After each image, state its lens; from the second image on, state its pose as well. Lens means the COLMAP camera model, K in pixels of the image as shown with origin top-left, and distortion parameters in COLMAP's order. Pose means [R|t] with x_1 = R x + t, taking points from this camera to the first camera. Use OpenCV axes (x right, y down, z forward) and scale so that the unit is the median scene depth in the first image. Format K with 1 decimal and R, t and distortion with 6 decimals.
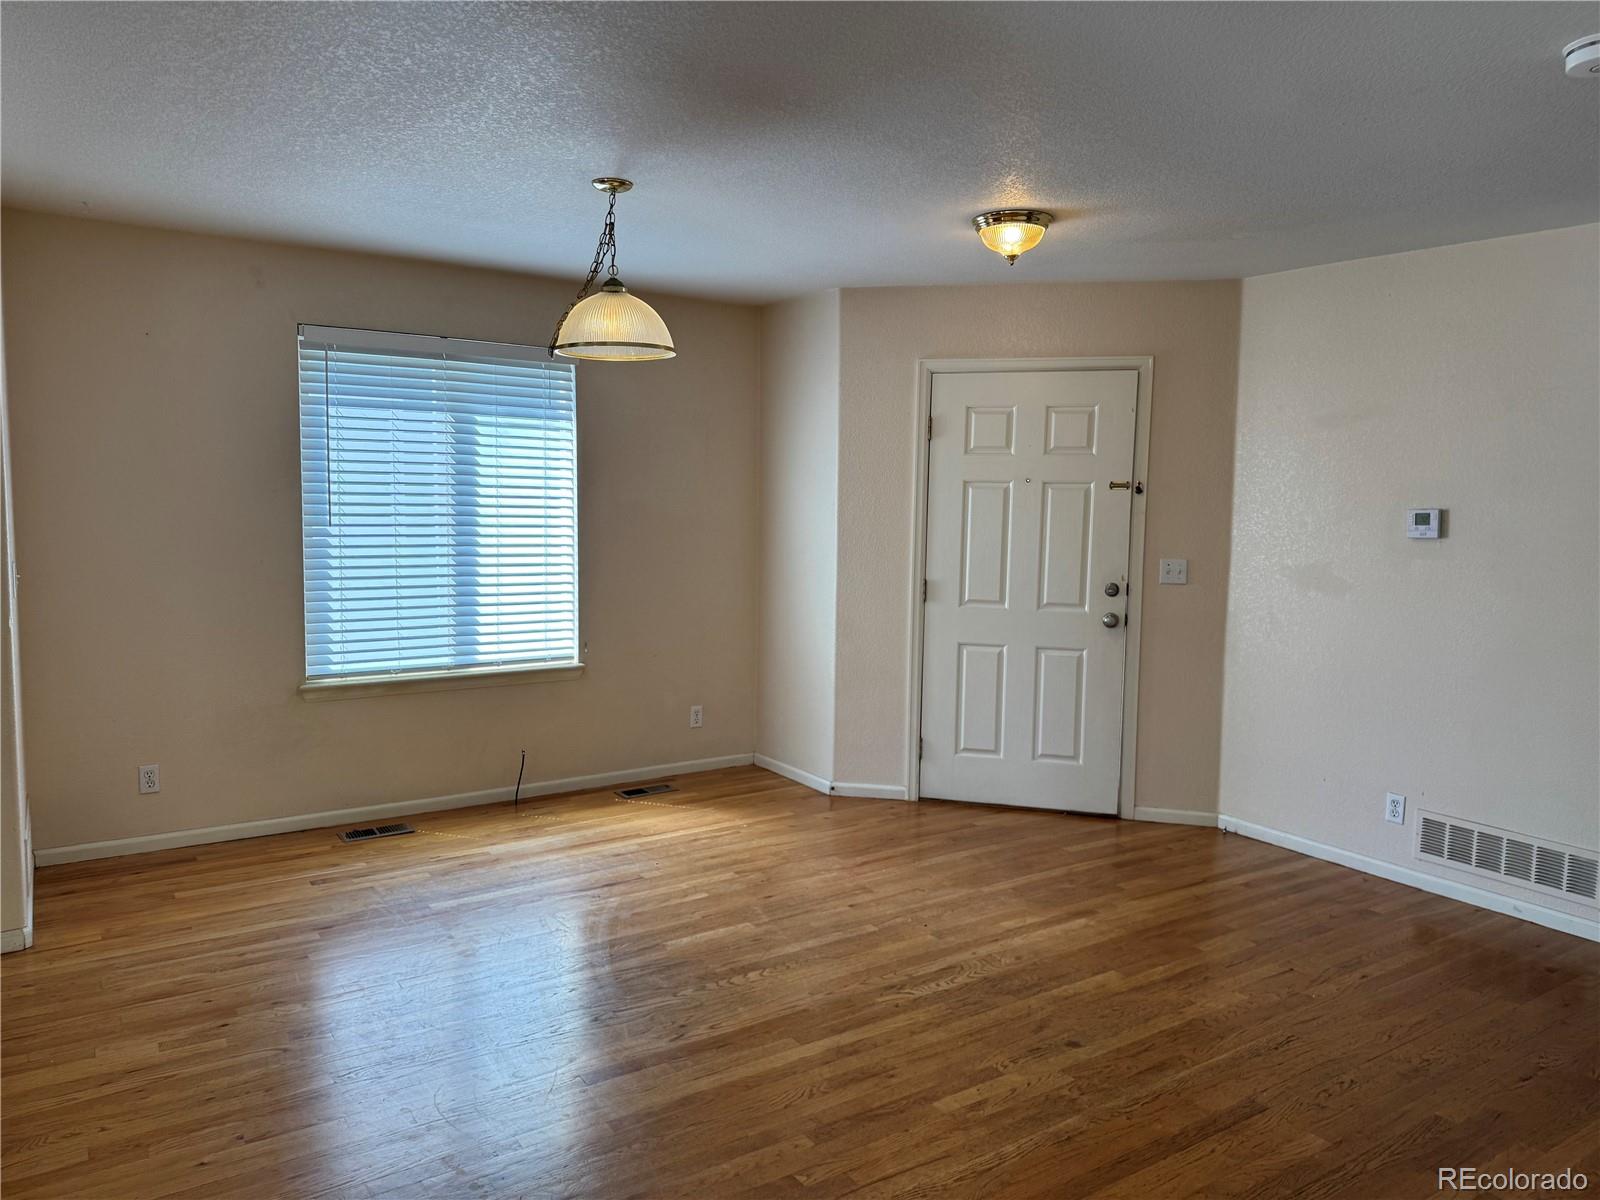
lens RADIAL K [[1123.3, 0, 808.5], [0, 1123.3, 604.0], [0, 0, 1]] dist [0.023671, -0.005727]
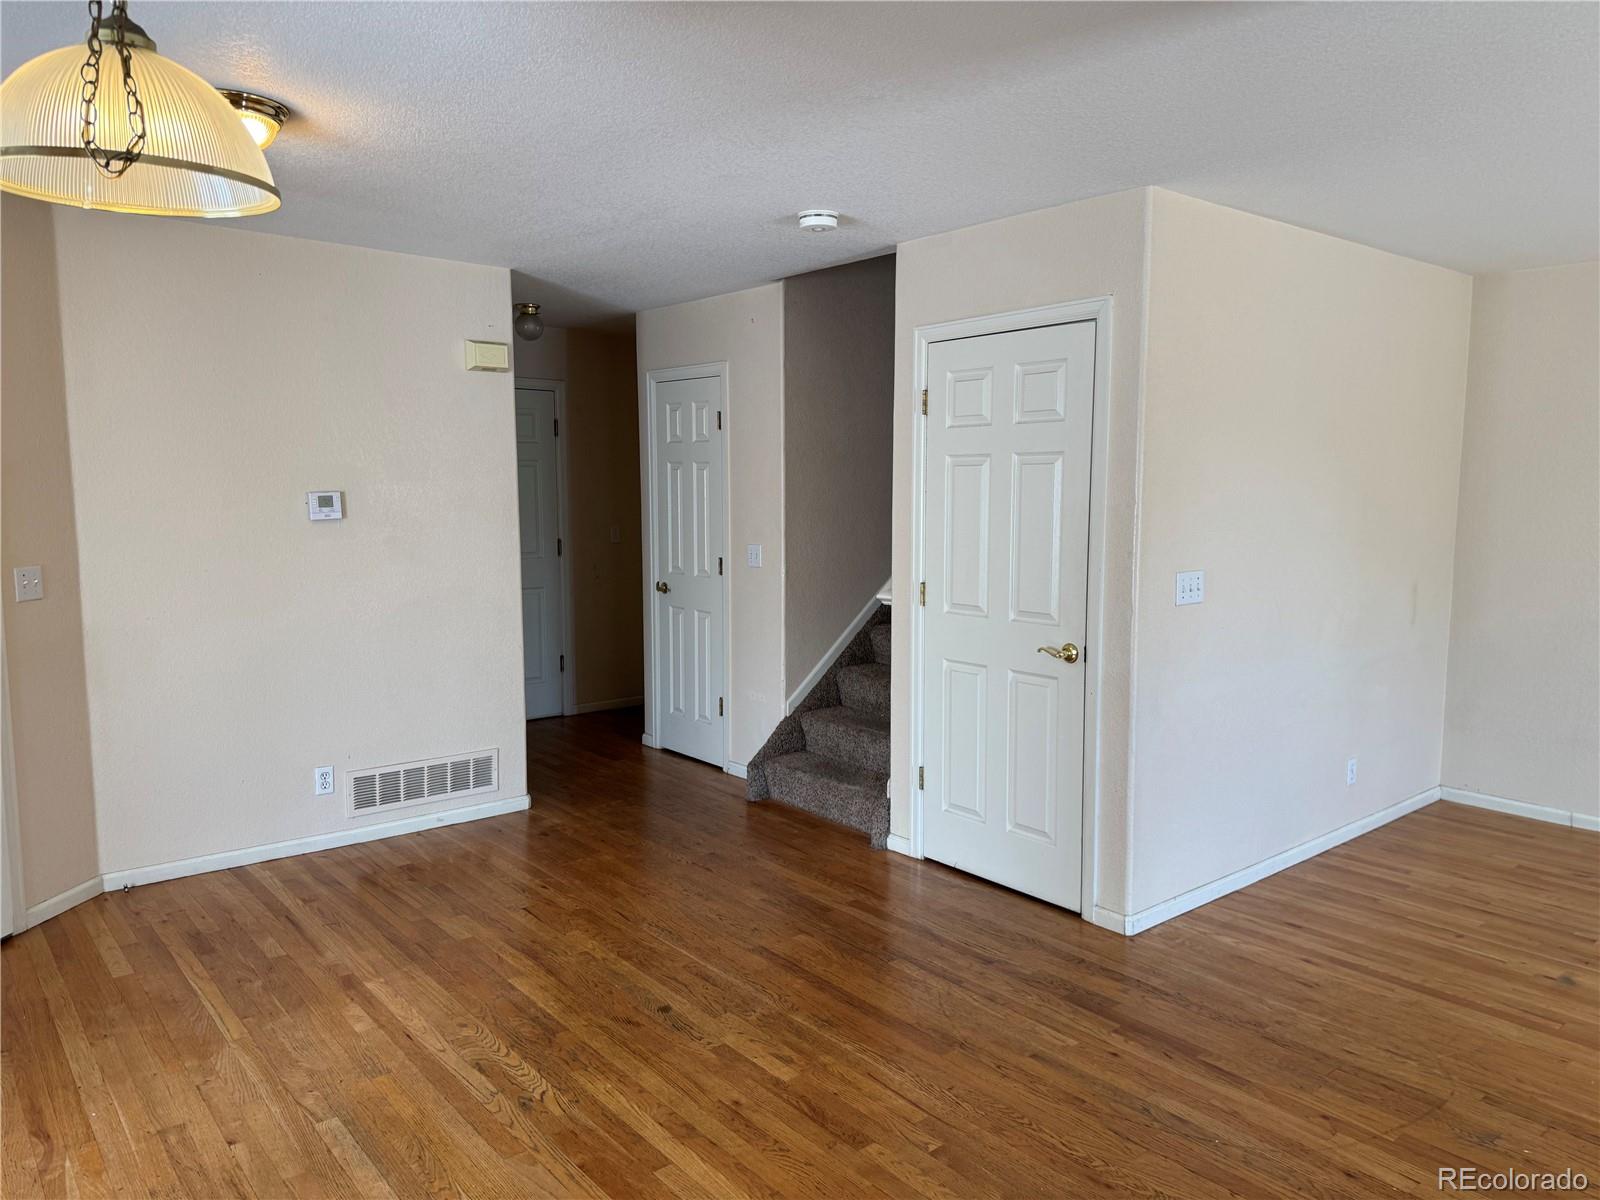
lens RADIAL K [[1123.3, 0, 809.2], [0, 1123.3, 598.3], [0, 0, 1]] dist [0.023671, -0.005727]
pose [[-0.115494, -0.116440, 0.986460, -0.572502], [0.090314, 0.987761, 0.127168, -0.081482], [-0.989194, 0.103778, -0.103564, 0.692709]]
